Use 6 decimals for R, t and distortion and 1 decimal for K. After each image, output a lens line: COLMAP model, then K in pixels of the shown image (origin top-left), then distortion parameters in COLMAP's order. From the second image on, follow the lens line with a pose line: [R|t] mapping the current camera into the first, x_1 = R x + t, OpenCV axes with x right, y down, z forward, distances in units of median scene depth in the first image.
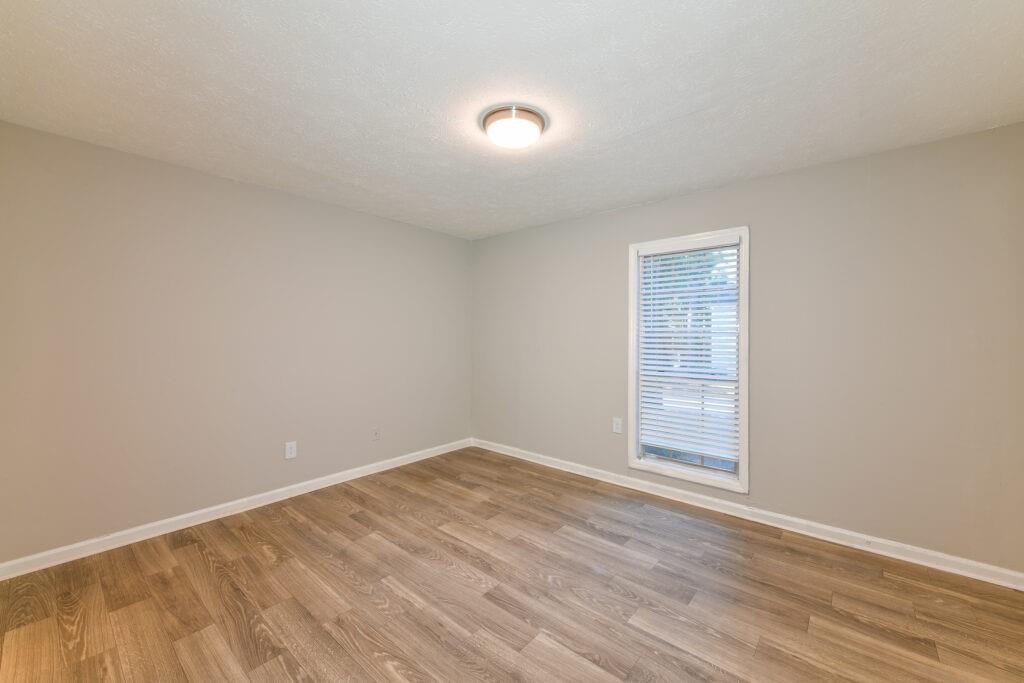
lens RADIAL K [[400.2, 0, 514.4], [0, 400.2, 338.7], [0, 0, 1]] dist [0.001290, -0.000068]
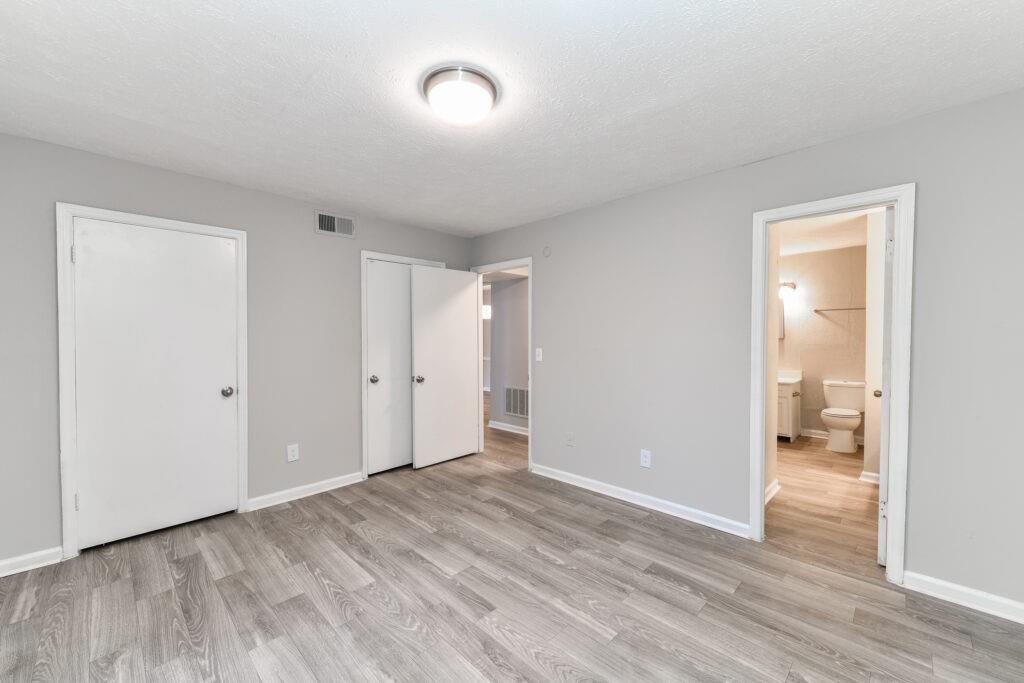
lens RADIAL K [[400.2, 0, 514.4], [0, 400.2, 338.7], [0, 0, 1]] dist [0.001290, -0.000068]
pose [[-0.997721, -0.002978, 0.067404, -0.171232], [-0.002675, 0.999986, 0.004575, -0.011438], [-0.067417, 0.004385, -0.997715, 1.805163]]
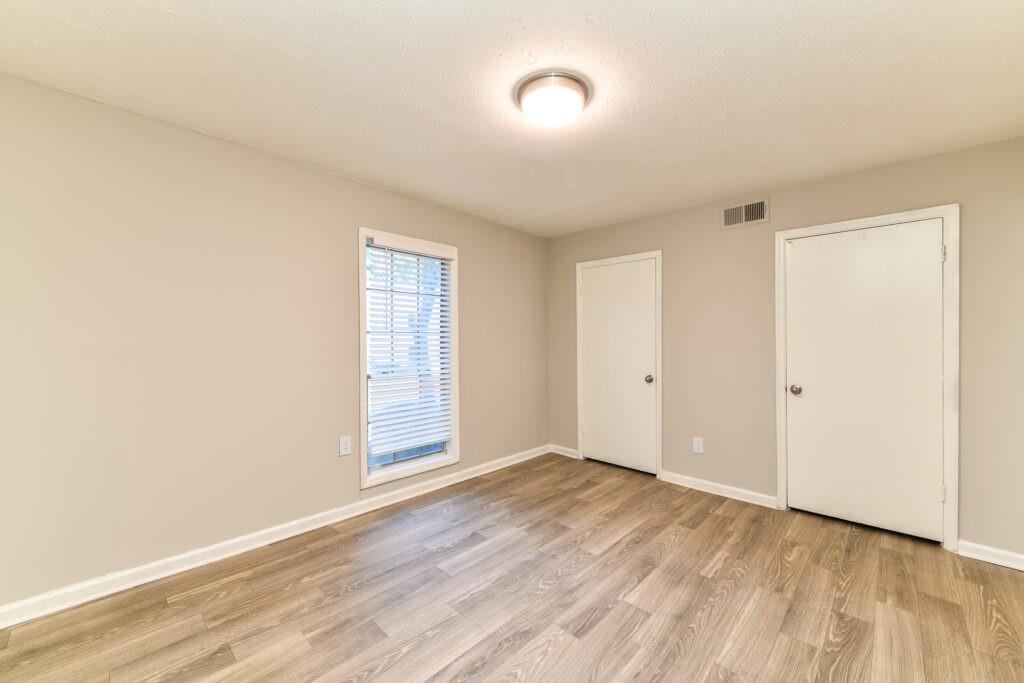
lens RADIAL K [[400.2, 0, 514.4], [0, 400.2, 338.7], [0, 0, 1]] dist [0.001290, -0.000068]
pose [[0.054396, -0.009085, 0.998478, -0.869572], [-0.001091, 0.999957, 0.009158, -0.011937], [-0.998519, -0.001588, 0.054384, 1.008954]]
